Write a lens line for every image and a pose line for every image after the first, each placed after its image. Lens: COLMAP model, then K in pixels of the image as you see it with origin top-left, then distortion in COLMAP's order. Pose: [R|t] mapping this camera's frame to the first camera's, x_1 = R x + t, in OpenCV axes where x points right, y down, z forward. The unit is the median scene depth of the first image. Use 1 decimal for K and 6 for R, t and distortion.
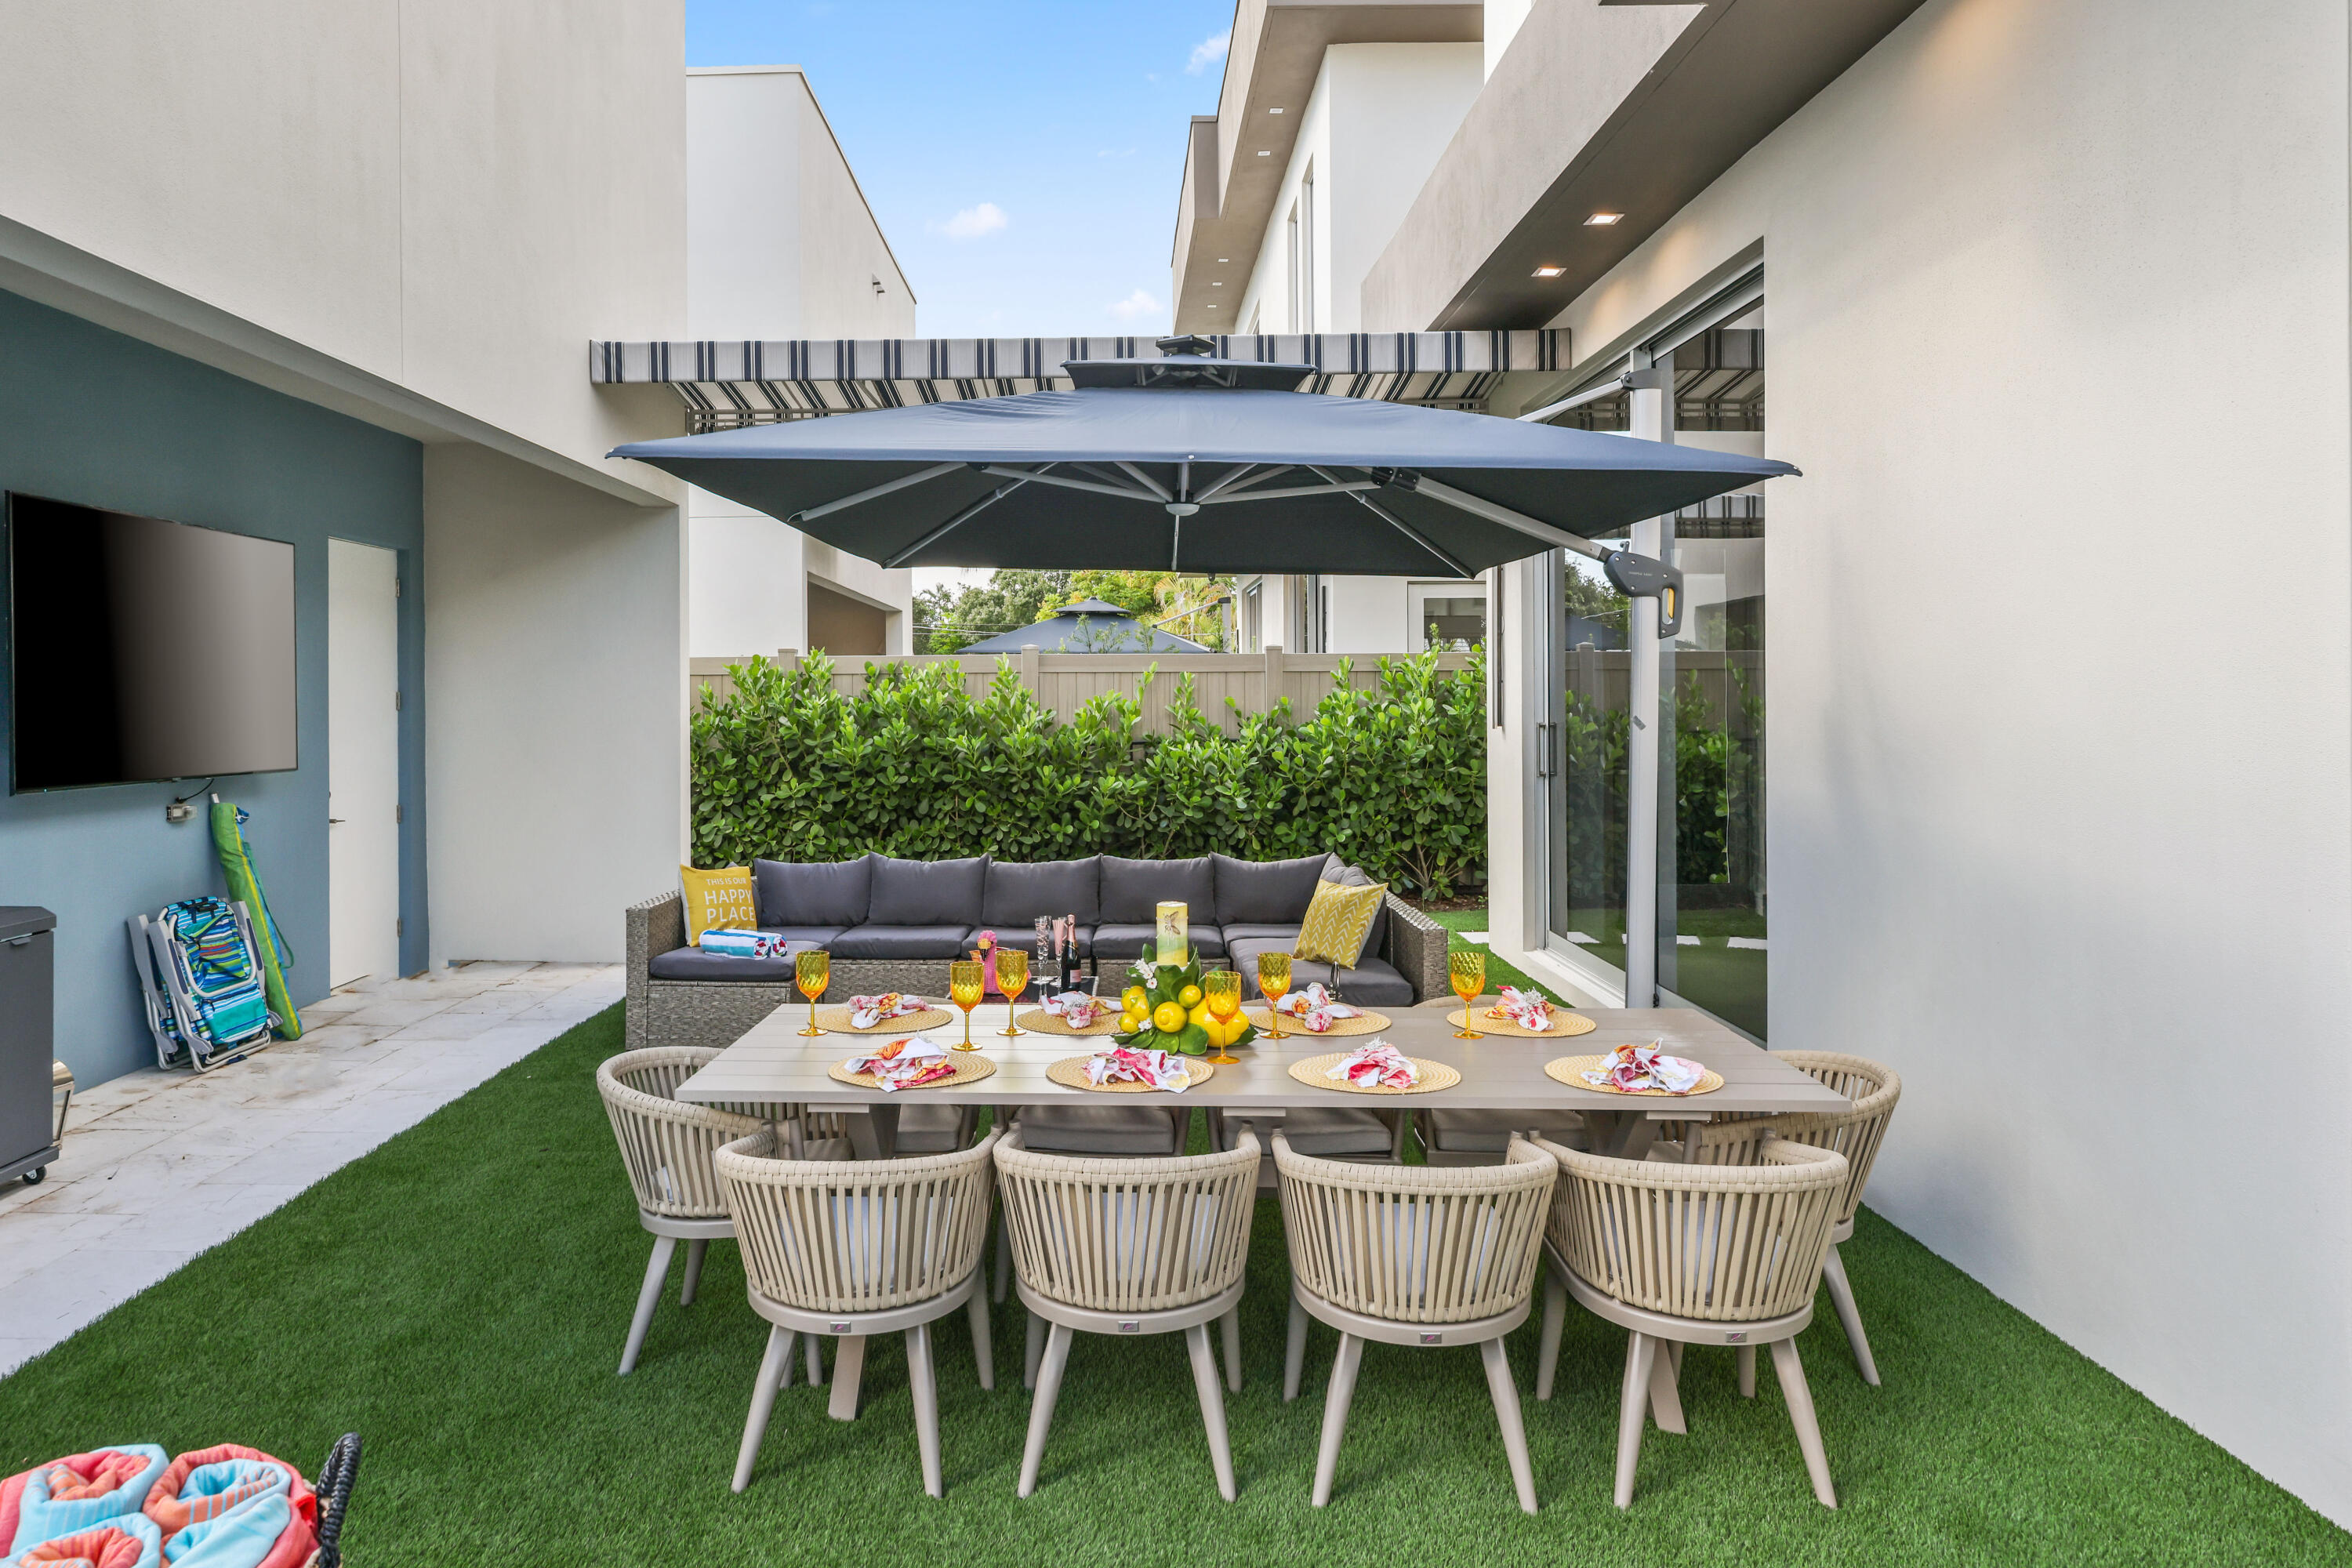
lens RADIAL K [[1566.4, 0, 1103.4], [0, 1566.4, 697.4], [0, 0, 1]] dist [-0.002062, -0.001129]
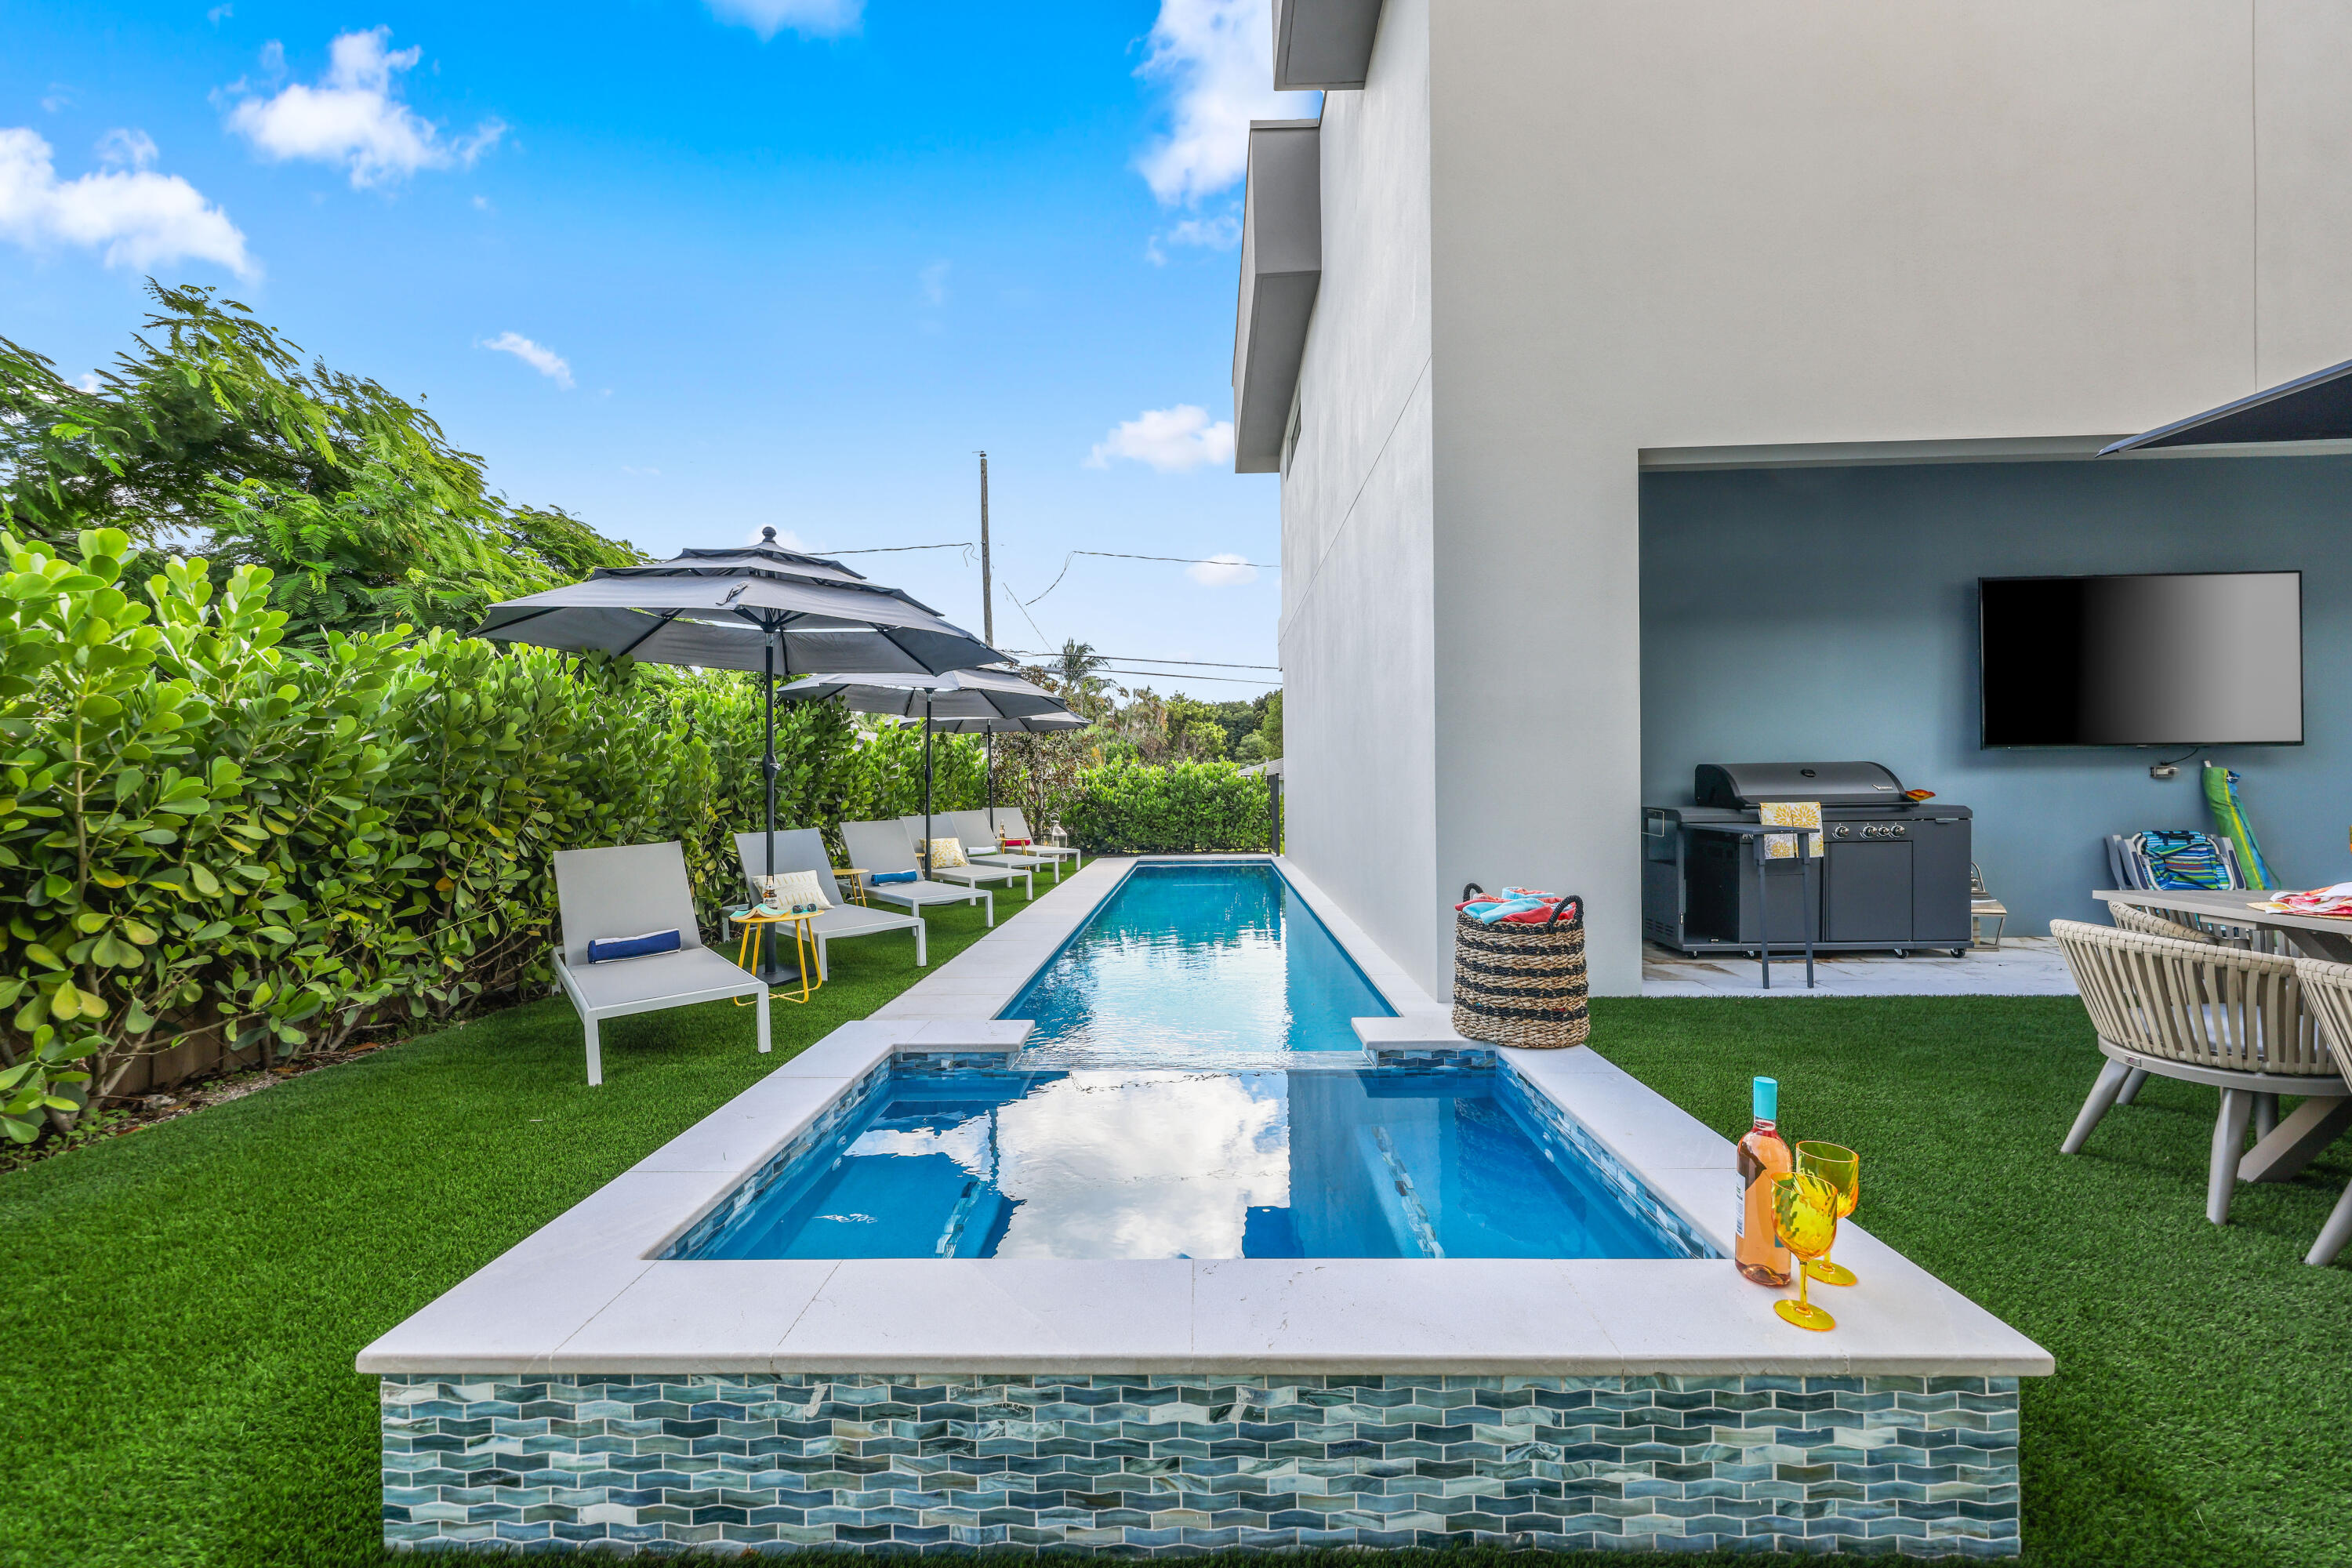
lens RADIAL K [[887.5, 0, 1176.0], [0, 887.5, 784.0], [0, 0, 1]] dist [0.000510, 0.000292]
pose [[-0.029442, 0.007348, -0.999539, 0.166580], [0.011707, 0.999907, 0.007005, 0.041591], [0.999498, -0.011496, -0.029526, 0.057558]]
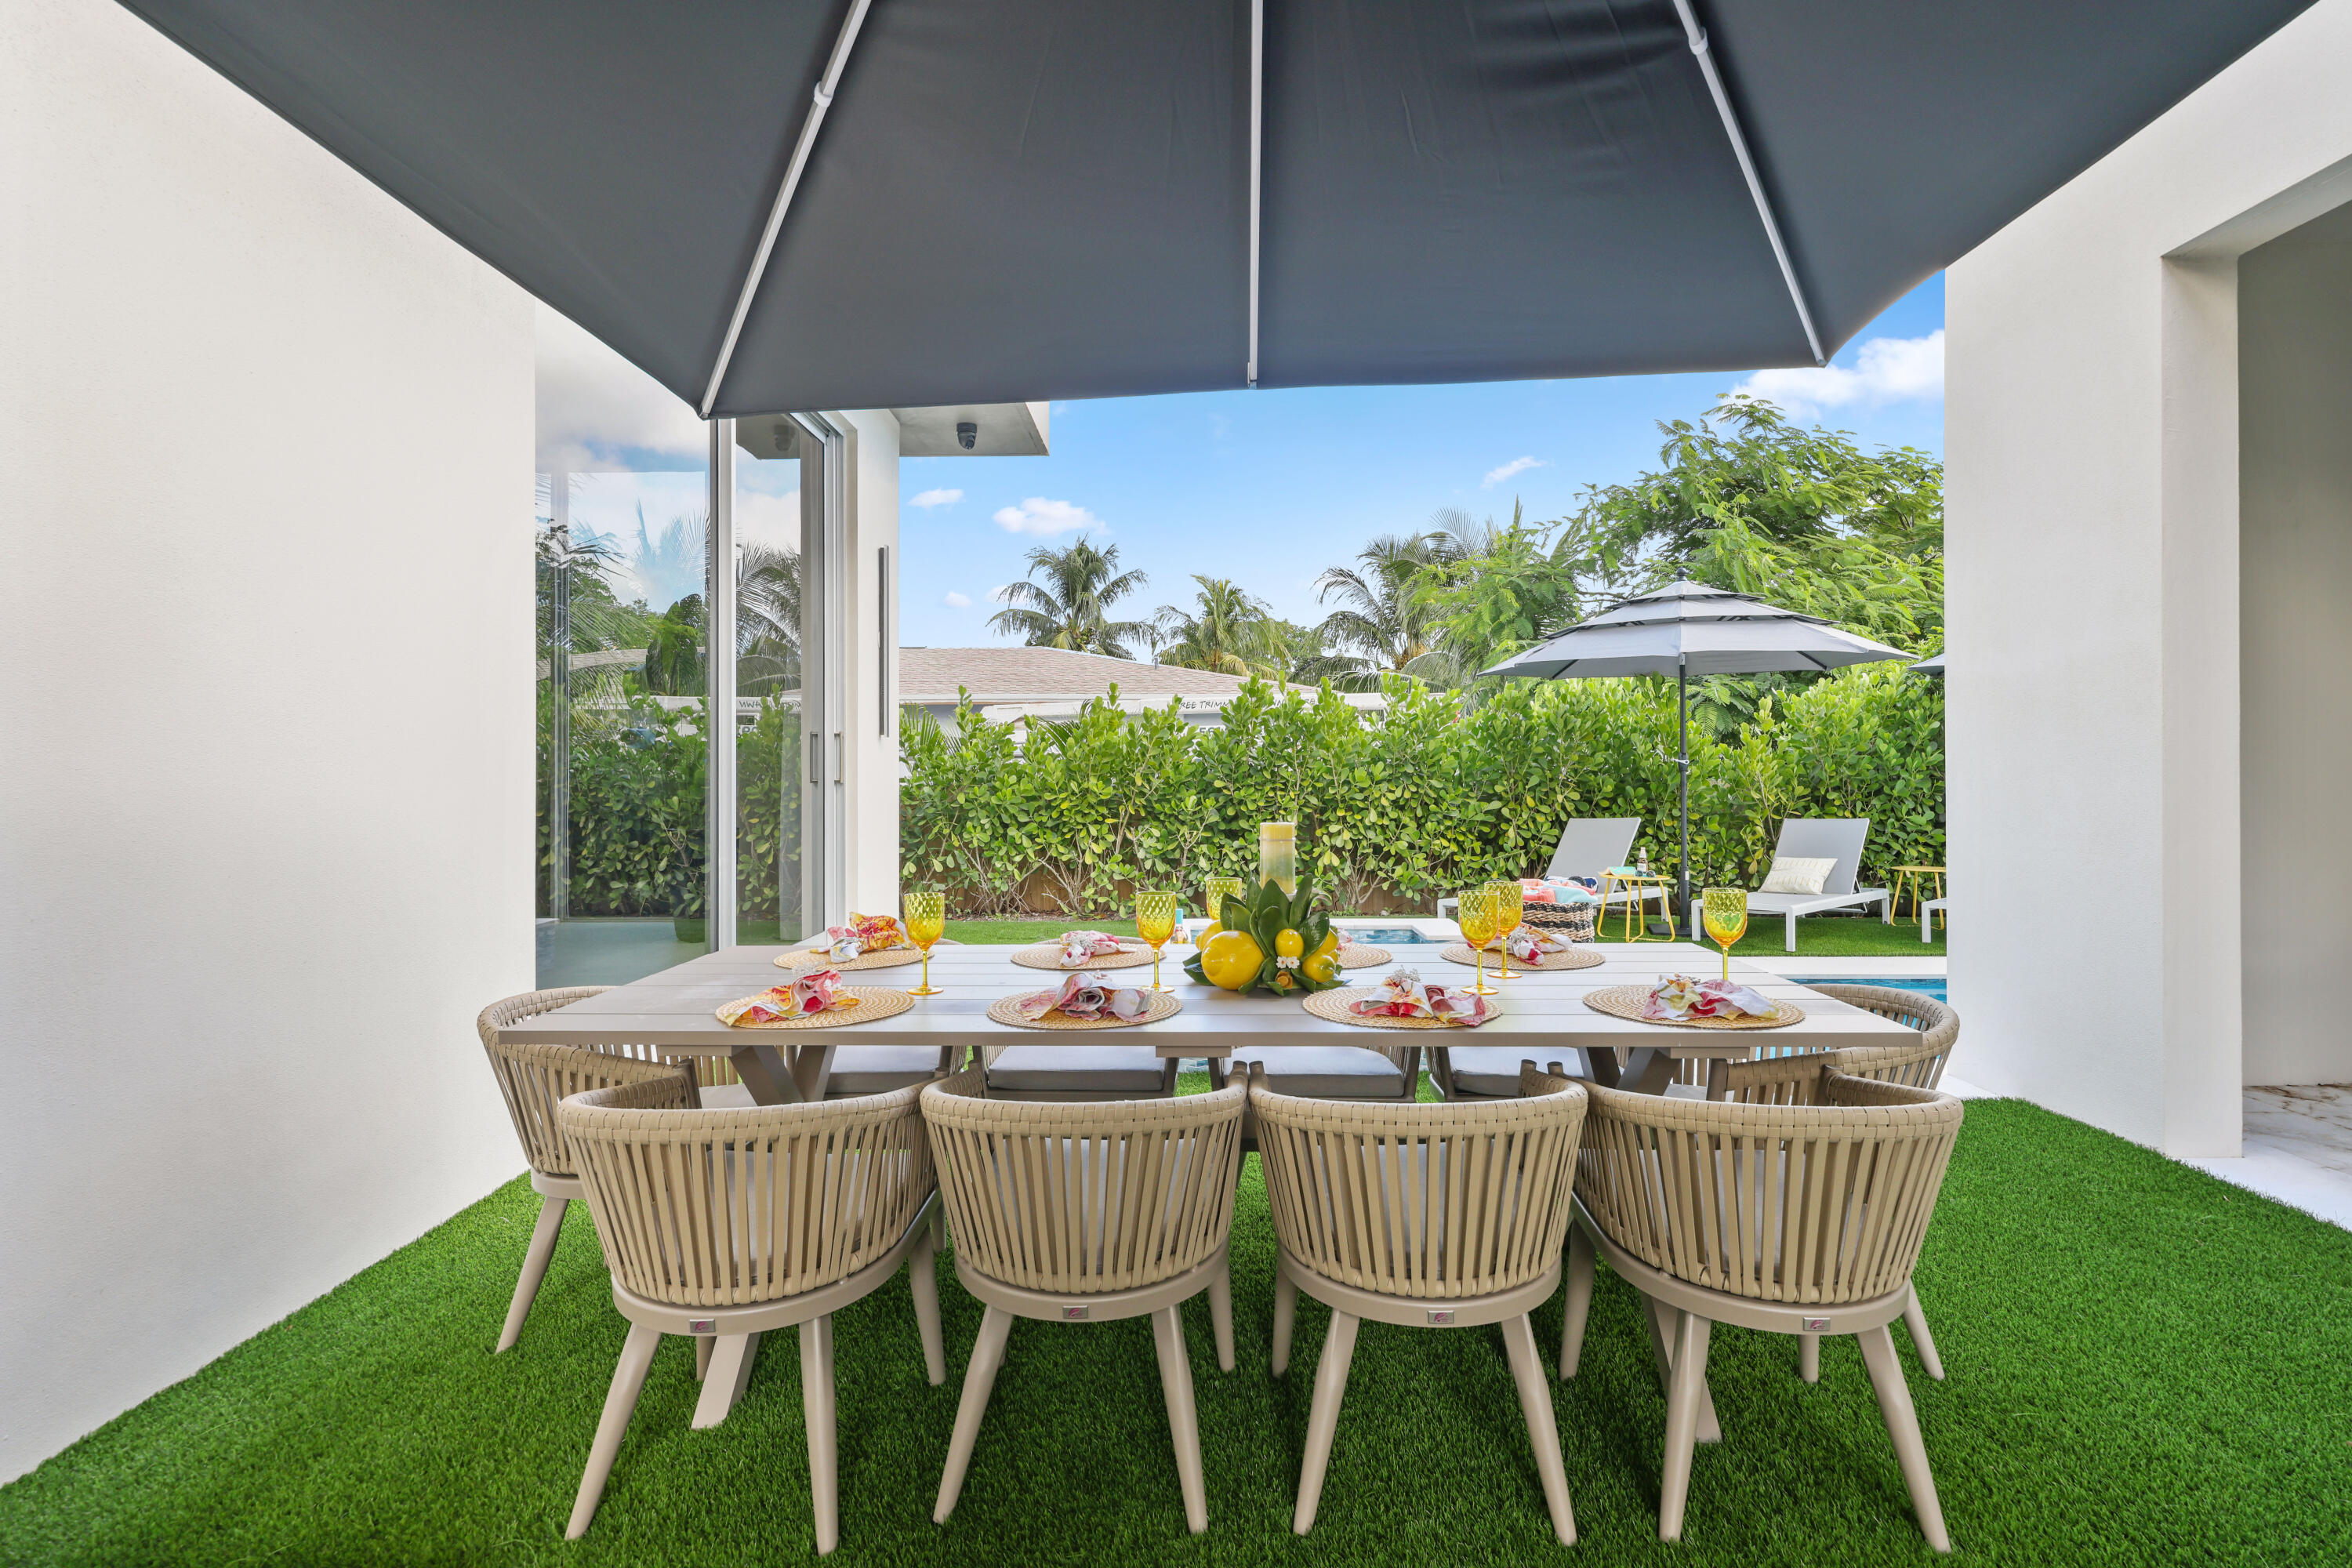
lens RADIAL K [[1144.6, 0, 1174.4], [0, 1144.6, 765.6], [0, 0, 1]] dist [0.000076, -0.000077]
pose [[-0.999883, 0.008861, 0.012488, 0.031036], [0.008833, 0.999958, -0.002301, 0.034767], [-0.012508, -0.002190, -0.999919, 0.558921]]
